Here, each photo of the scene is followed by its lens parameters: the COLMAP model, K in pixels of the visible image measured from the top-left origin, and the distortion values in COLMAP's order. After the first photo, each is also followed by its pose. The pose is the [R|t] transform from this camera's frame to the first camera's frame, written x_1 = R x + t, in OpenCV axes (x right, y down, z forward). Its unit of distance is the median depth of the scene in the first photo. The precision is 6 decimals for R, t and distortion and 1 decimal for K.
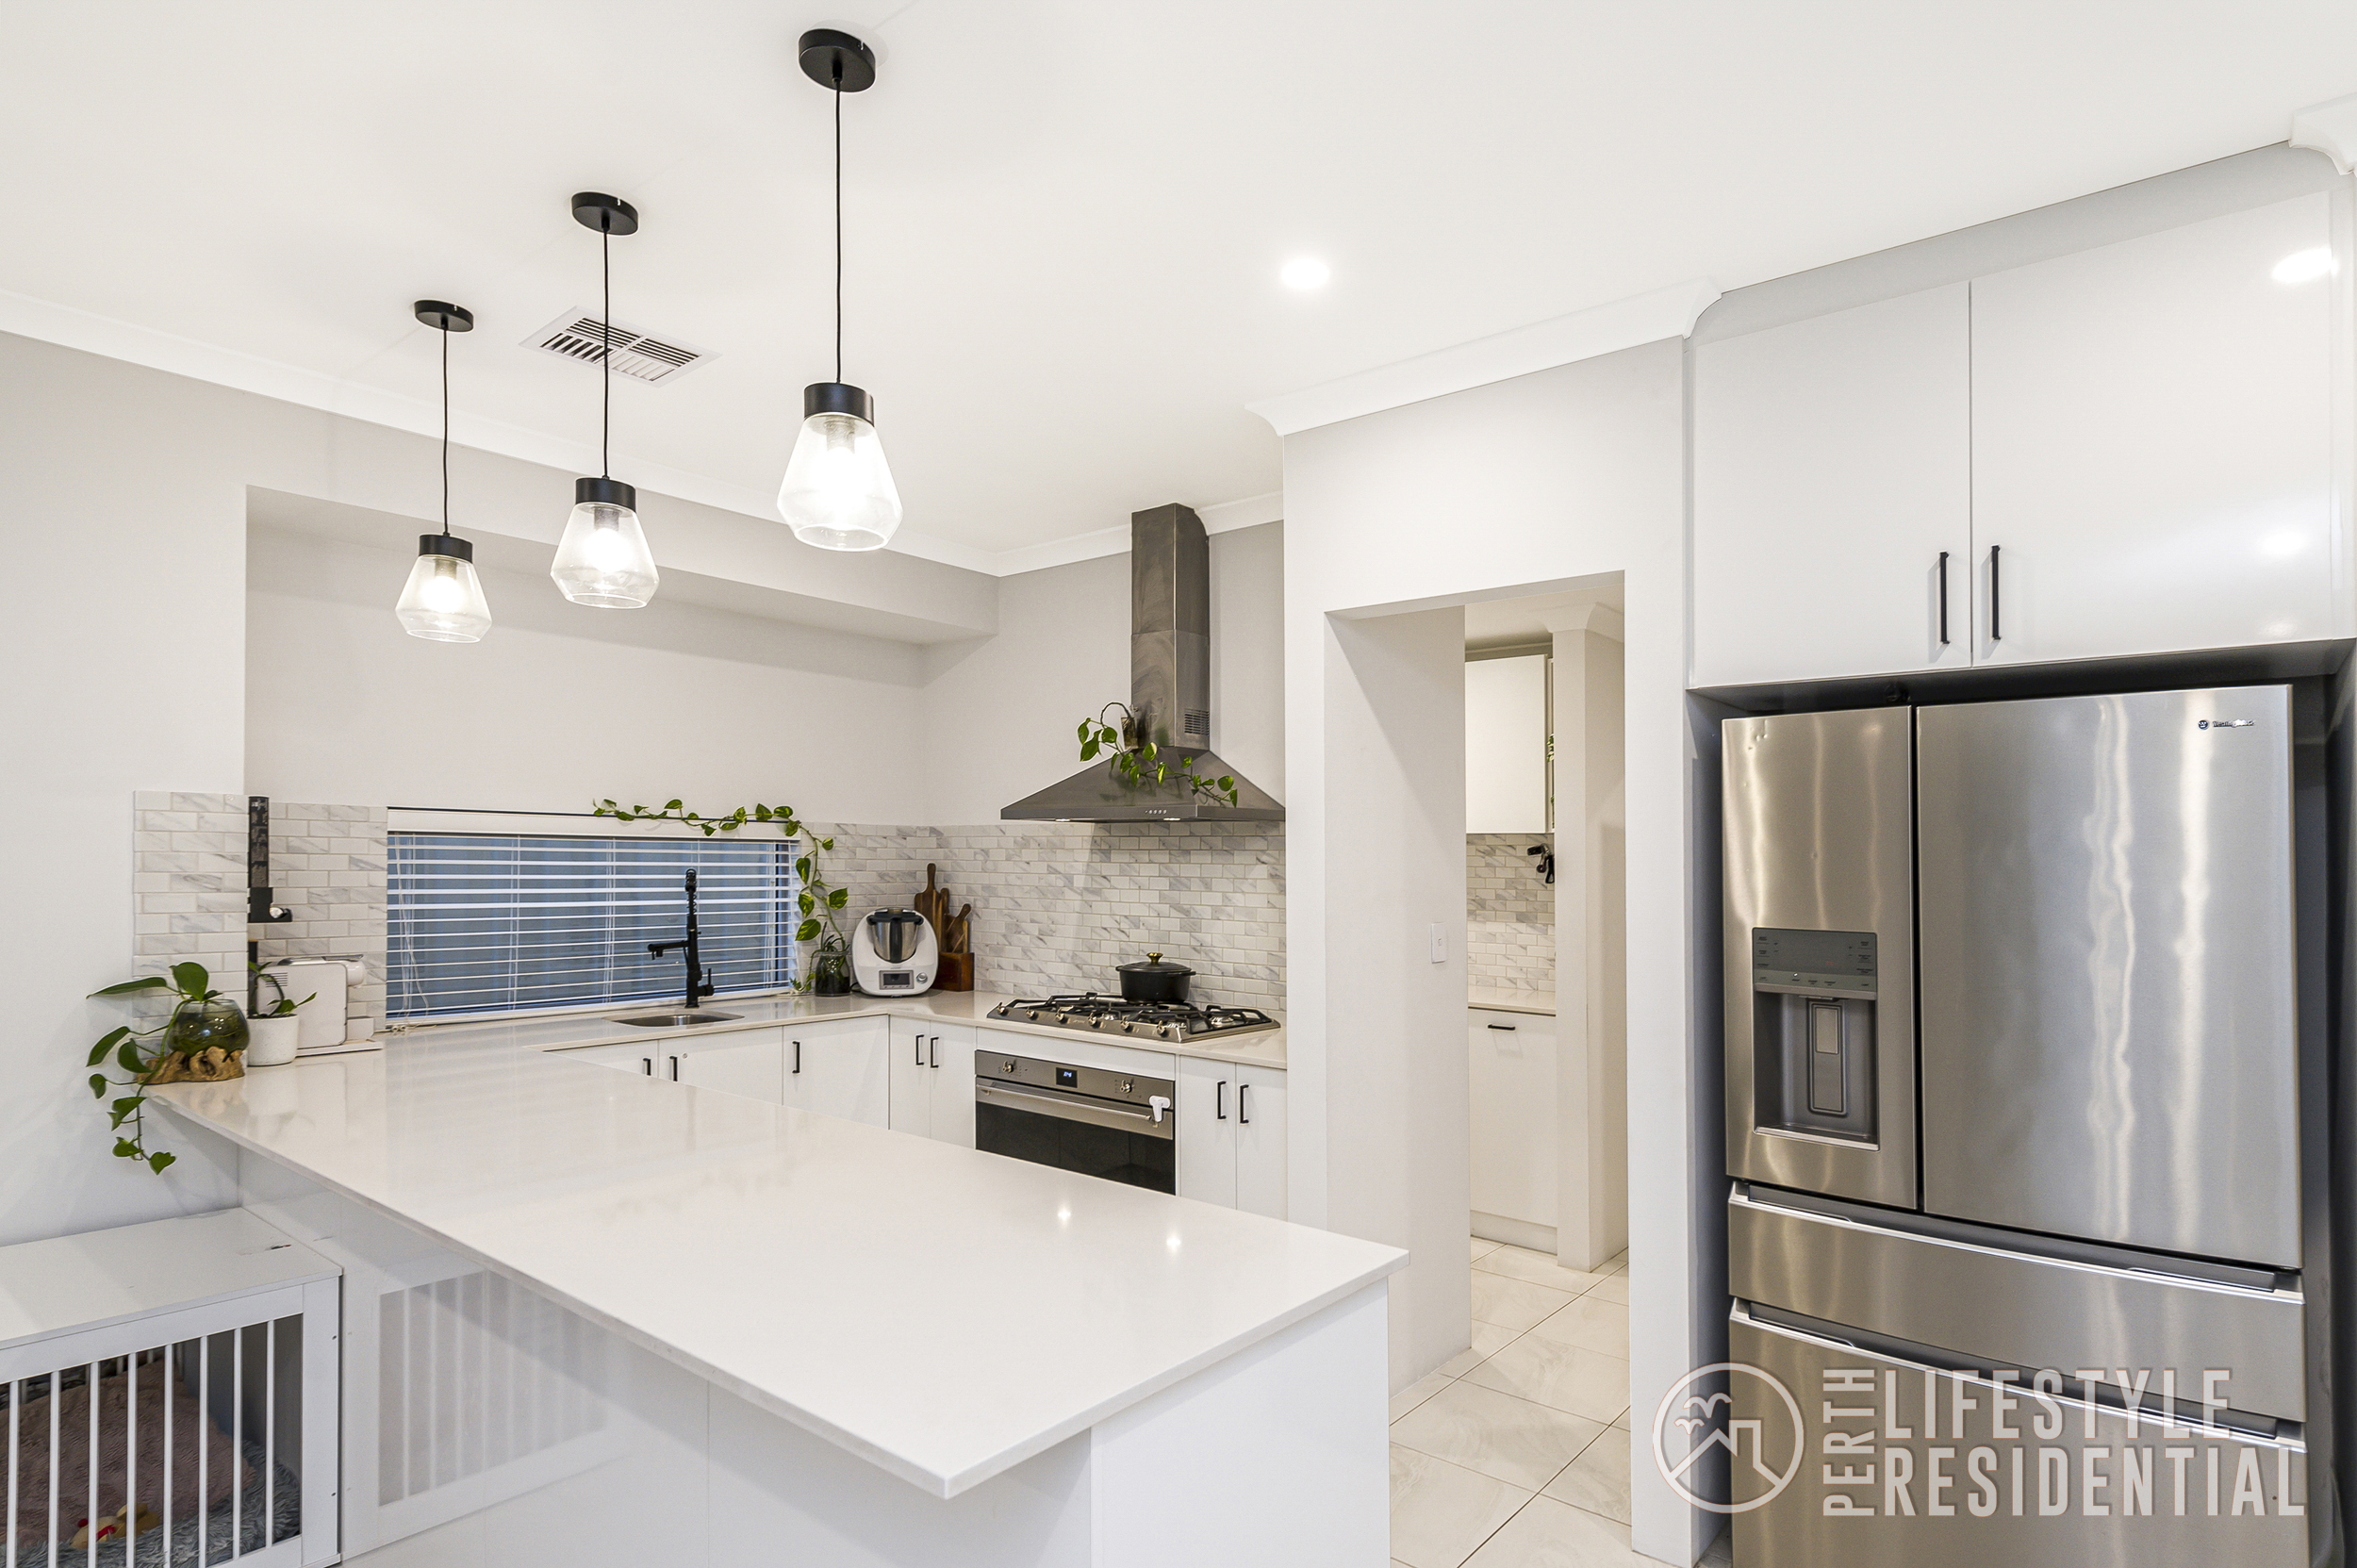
lens RADIAL K [[1145.4, 0, 1269.1], [0, 1145.4, 848.1], [0, 0, 1]] dist [-0.001942, -0.000419]
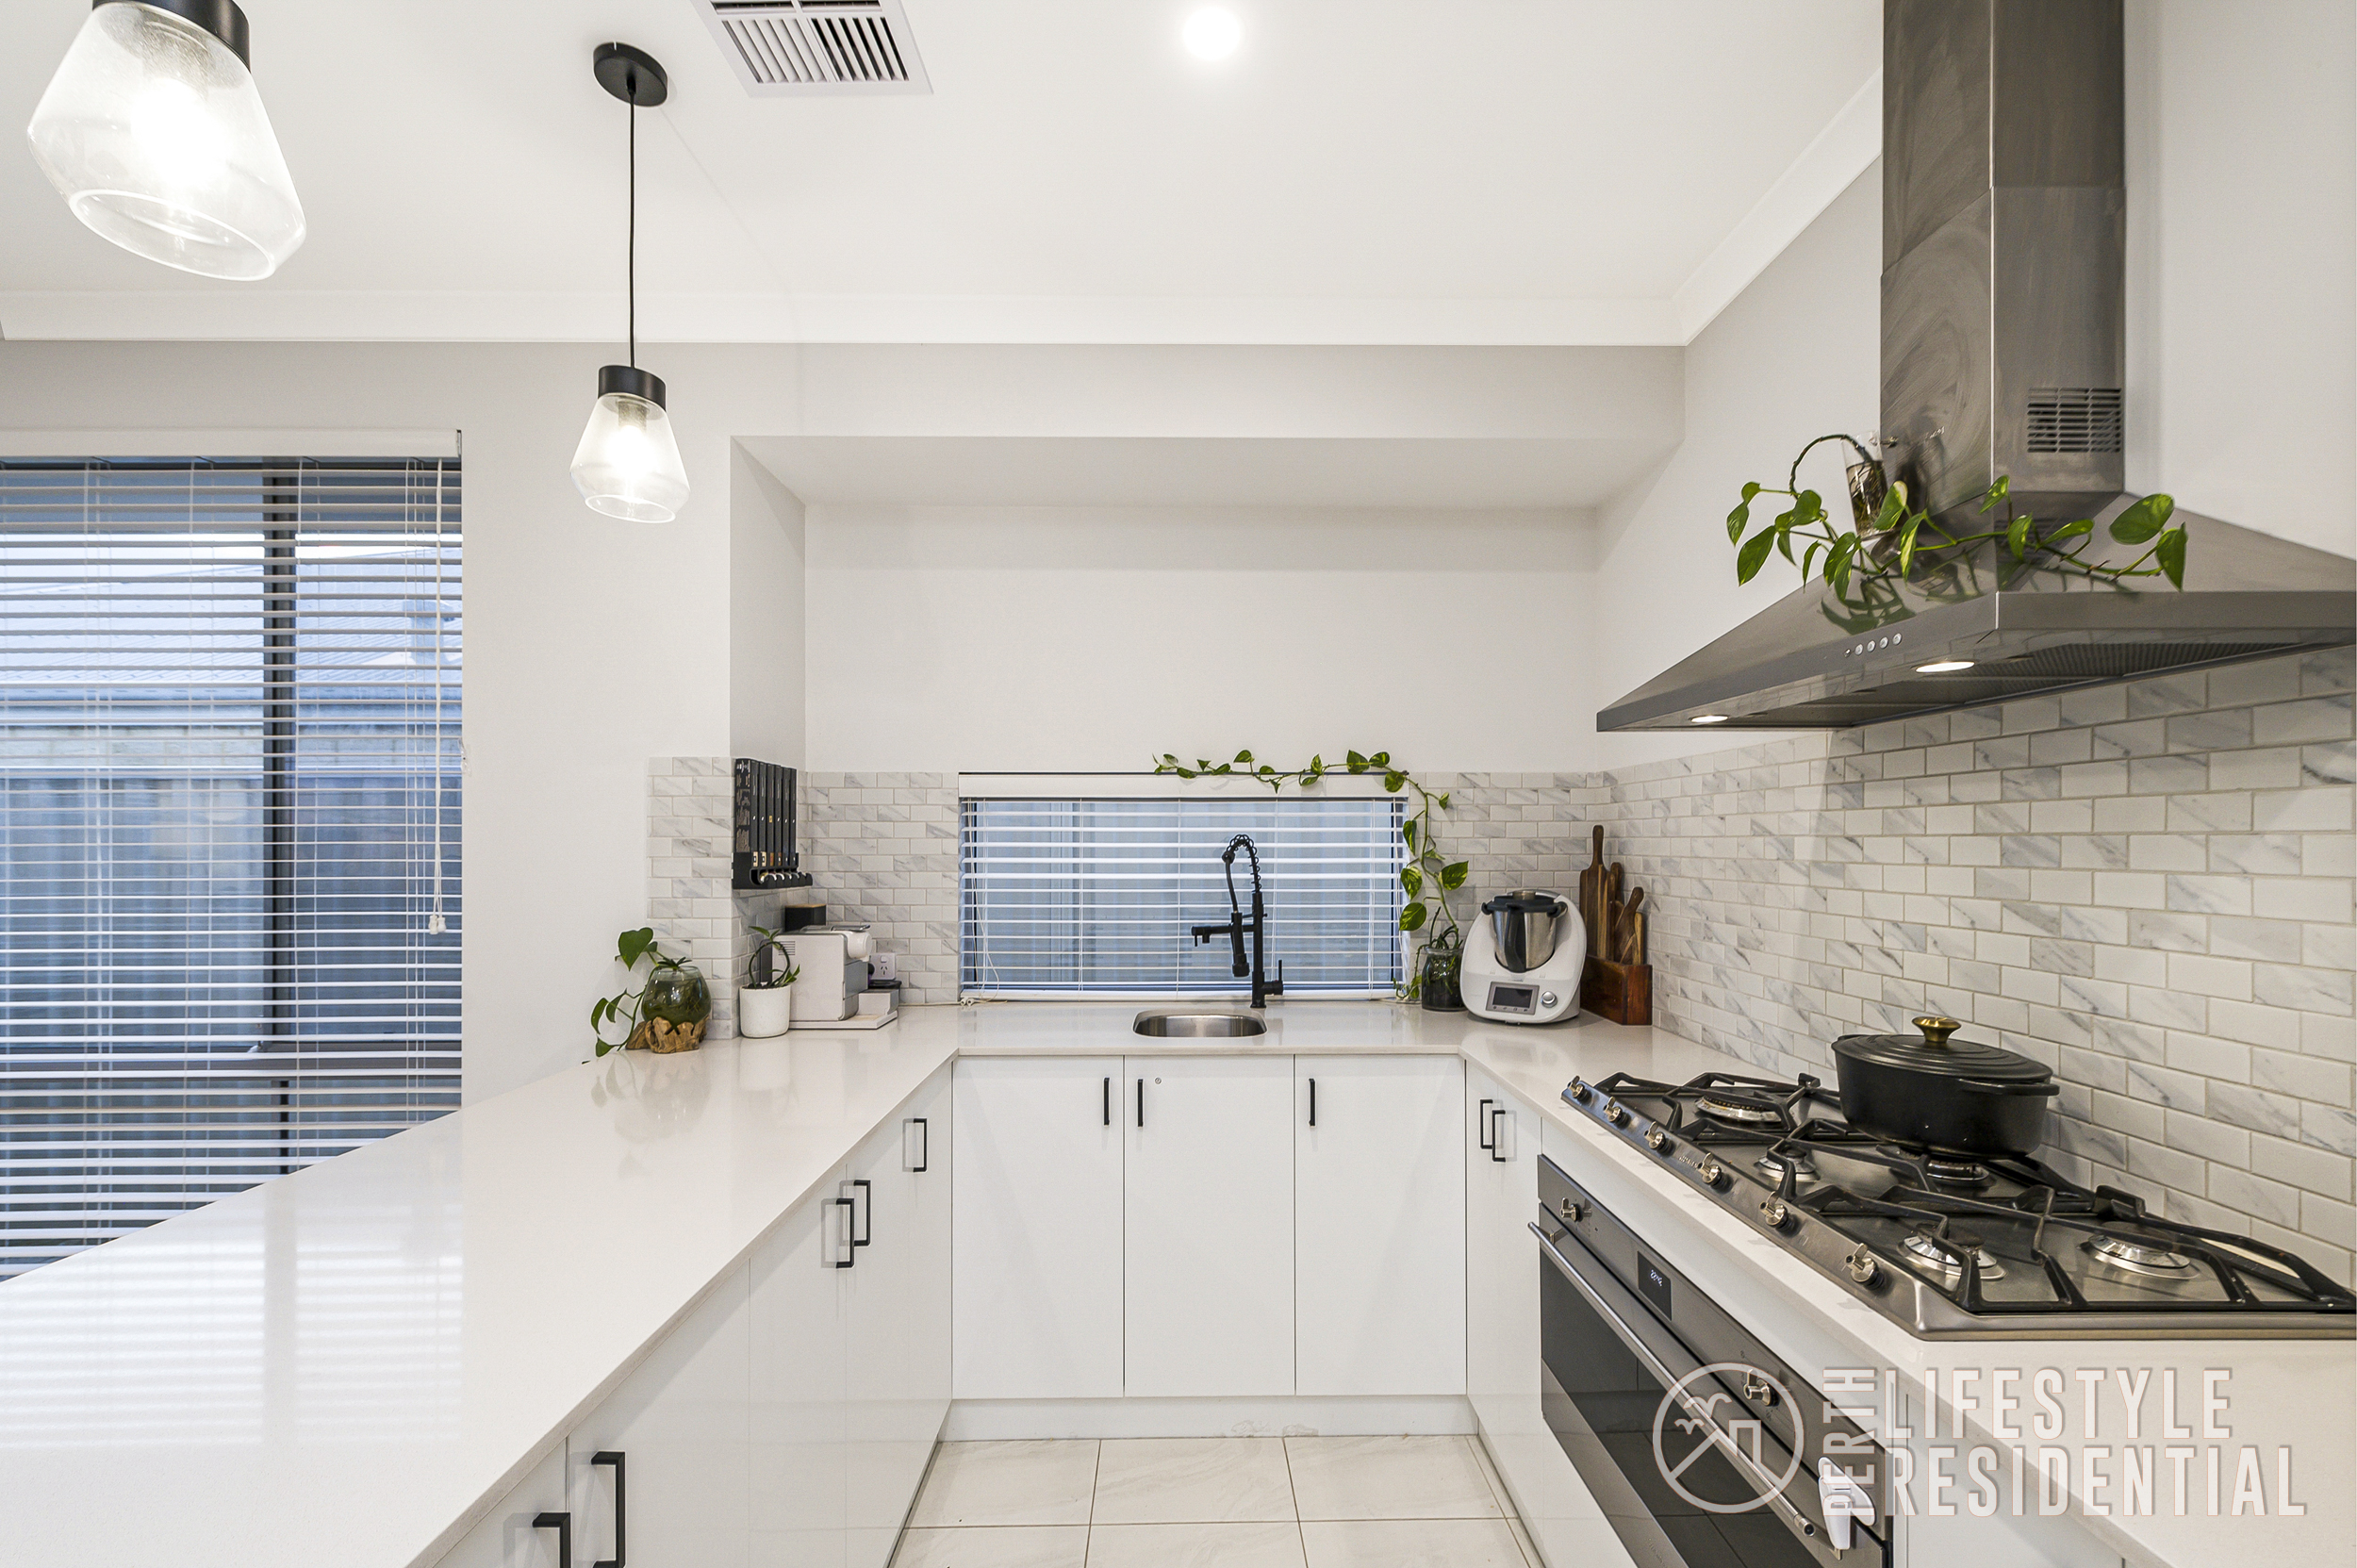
lens RADIAL K [[964.8, 0, 1234.3], [0, 964.8, 859.6], [0, 0, 1]] dist [0.000970, -0.000294]
pose [[0.632984, 0.002969, -0.774159, 0.008180], [0.017045, 0.999697, 0.017771, 0.023214], [0.773977, -0.024445, 0.632742, 0.564510]]
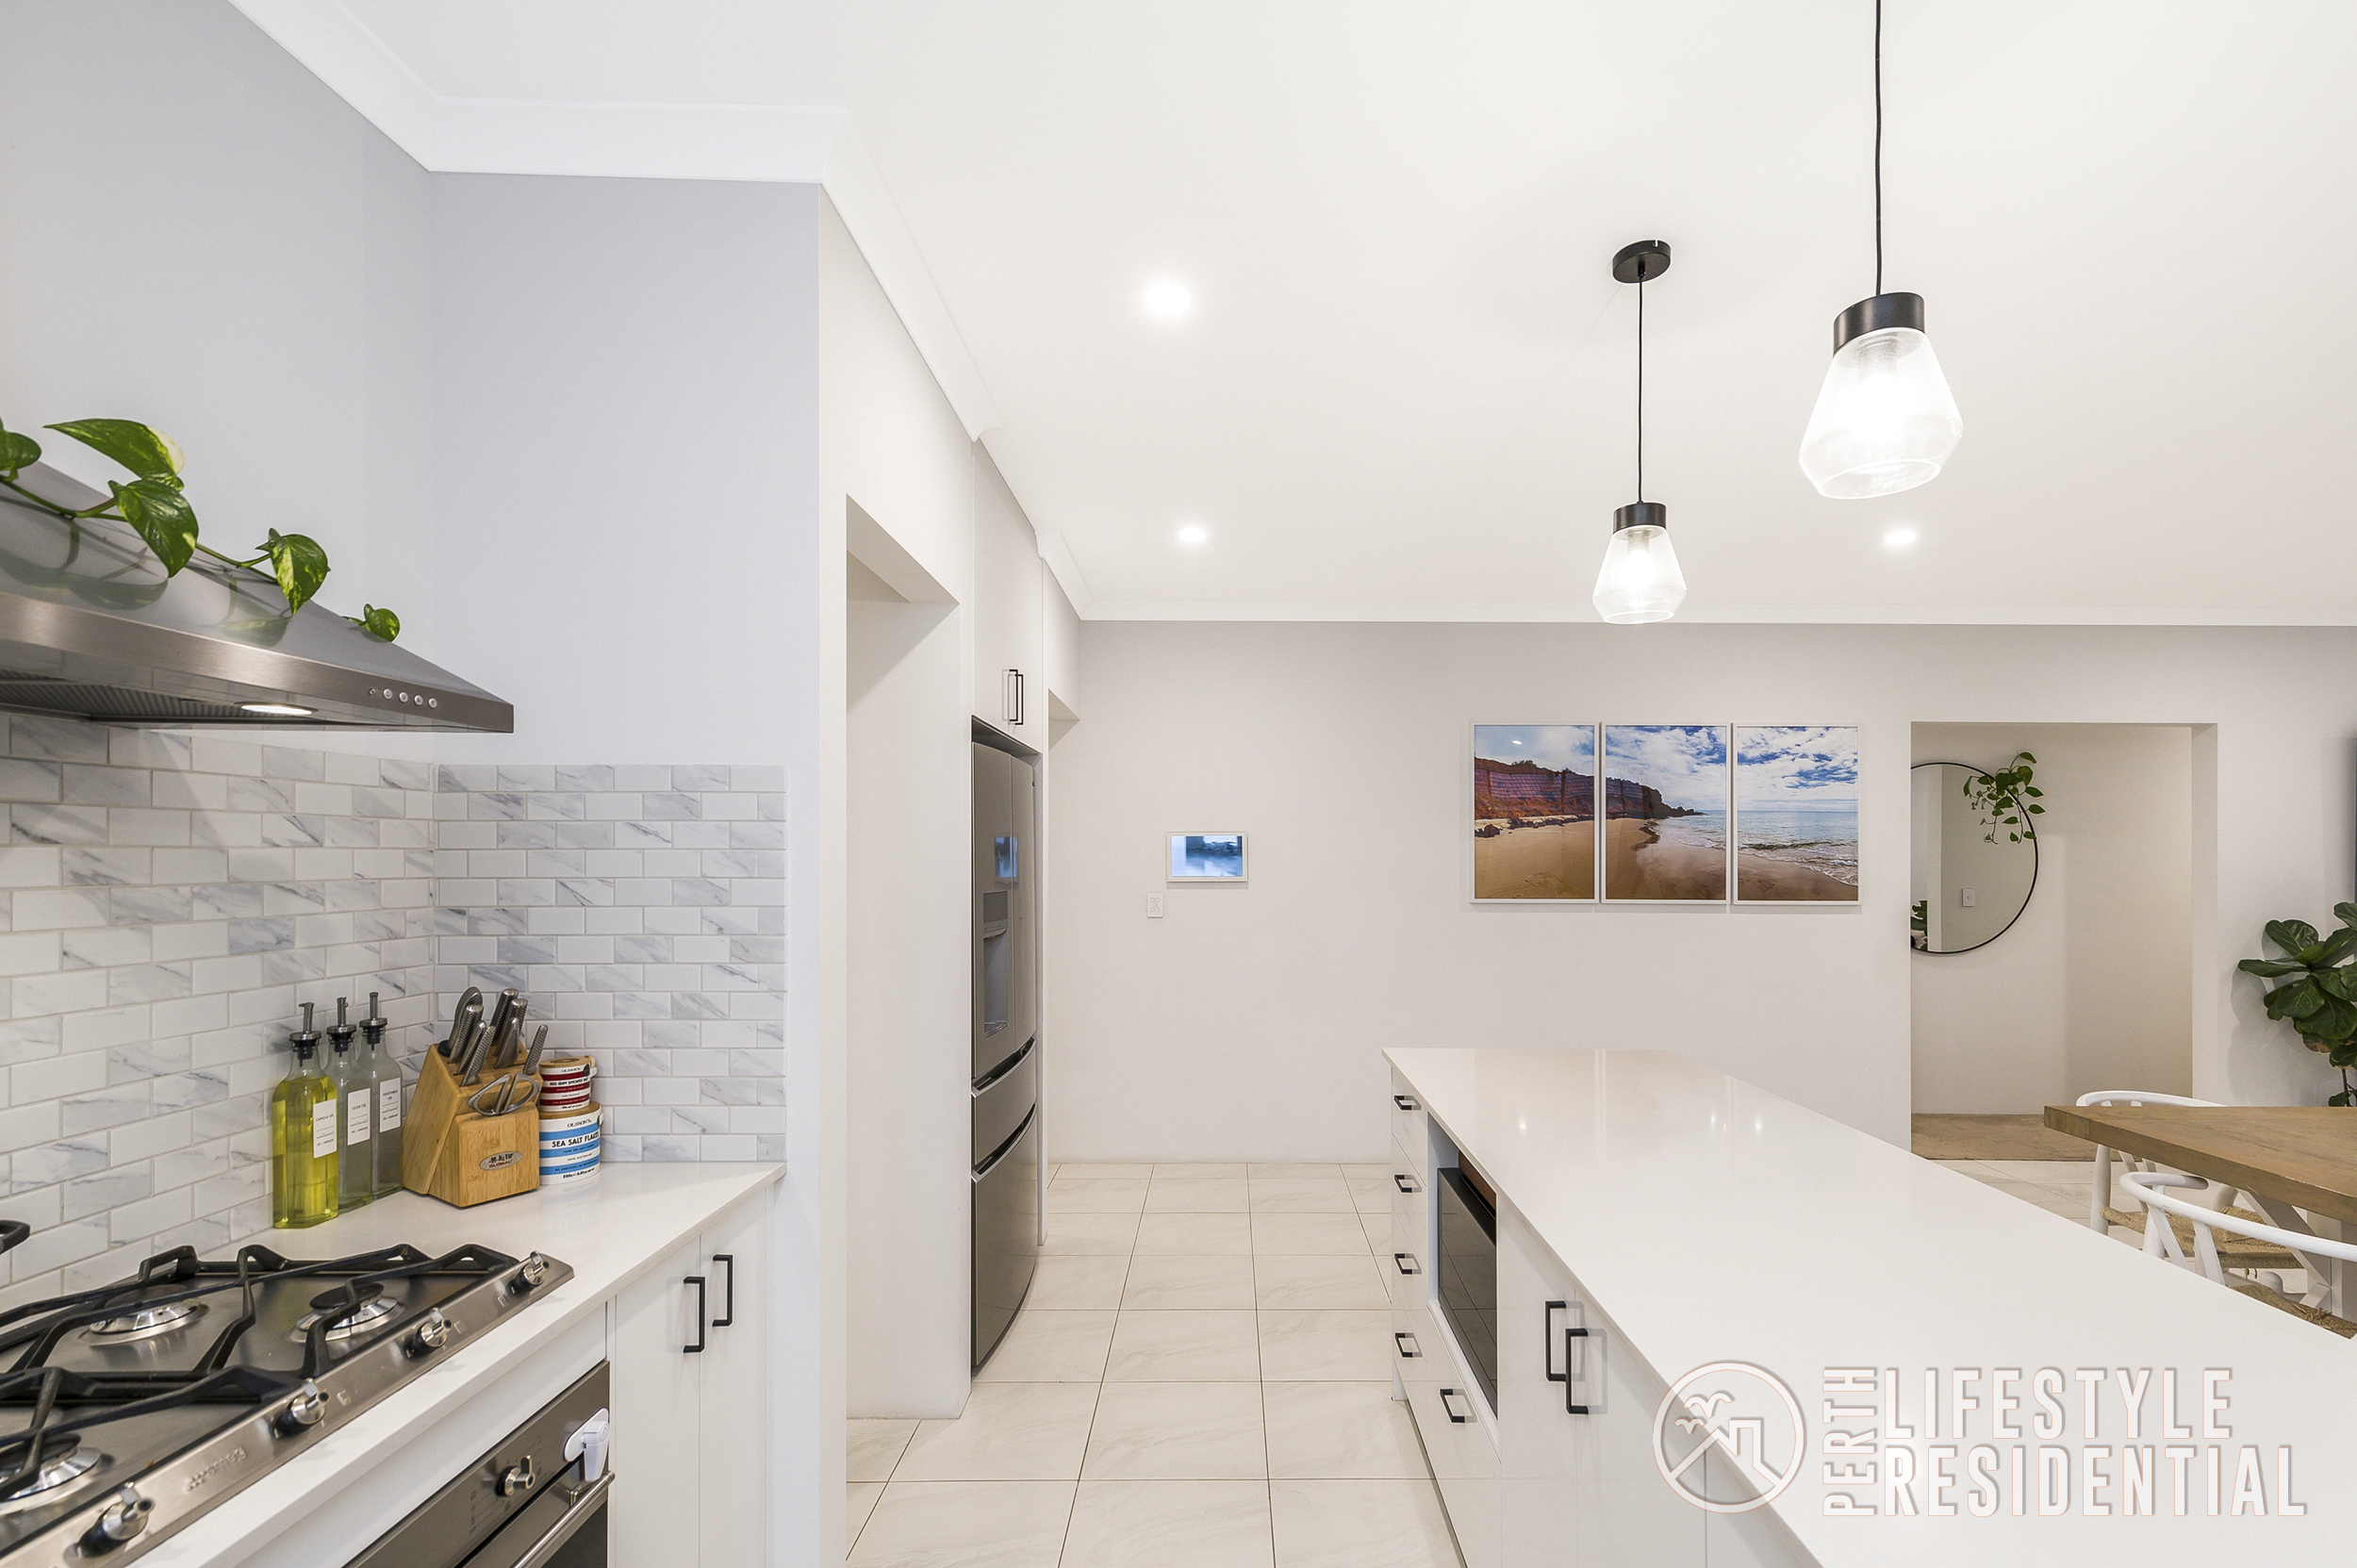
lens RADIAL K [[964.8, 0, 1234.3], [0, 964.8, 859.6], [0, 0, 1]] dist [0.000970, -0.000294]
pose [[-0.597906, -0.013737, 0.801449, -0.415759], [-0.018636, 0.999821, 0.003234, 0.010450], [-0.801350, -0.013002, -0.598055, 0.837861]]
